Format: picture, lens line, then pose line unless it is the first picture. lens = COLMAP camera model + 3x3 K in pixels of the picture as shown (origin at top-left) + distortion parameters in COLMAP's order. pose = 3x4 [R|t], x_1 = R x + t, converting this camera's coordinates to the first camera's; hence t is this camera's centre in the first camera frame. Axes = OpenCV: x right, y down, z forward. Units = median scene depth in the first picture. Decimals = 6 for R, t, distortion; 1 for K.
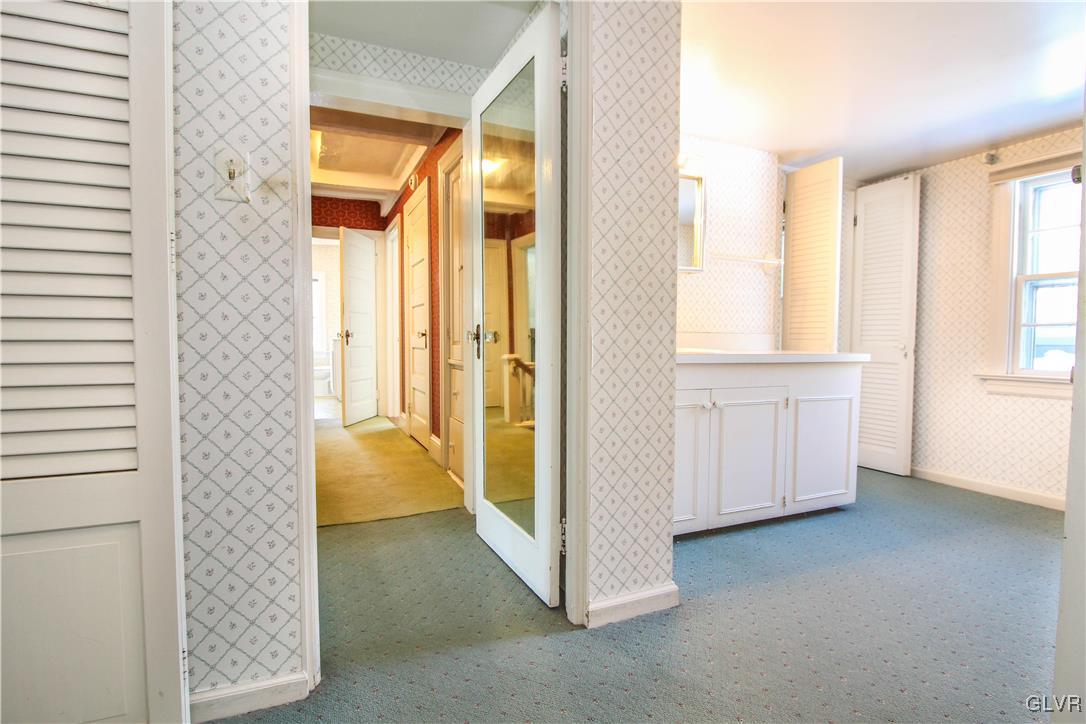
lens RADIAL K [[507.9, 0, 552.1], [0, 507.9, 361.0], [0, 0, 1]] dist [-0.010560, -0.009499]
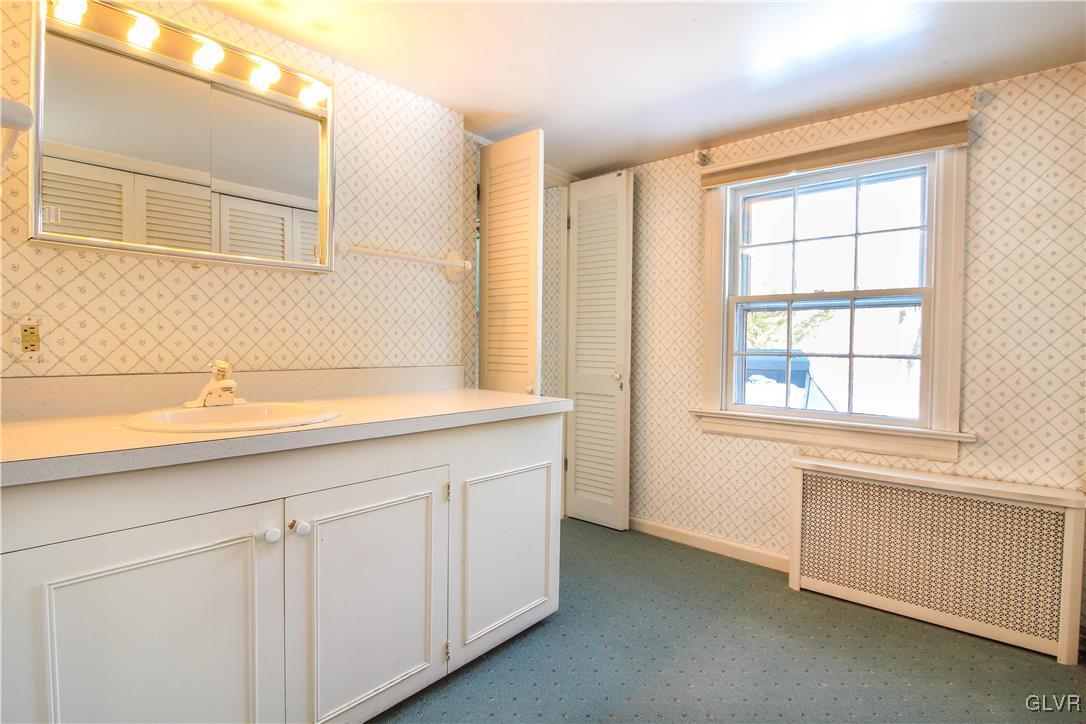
lens RADIAL K [[507.9, 0, 537.5], [0, 507.9, 357.9], [0, 0, 1]] dist [-0.010560, -0.009499]
pose [[0.912225, -0.010243, 0.409561, 0.254734], [0.014869, 0.999857, -0.008111, -0.059470], [-0.409420, 0.013489, 0.912246, 0.319139]]
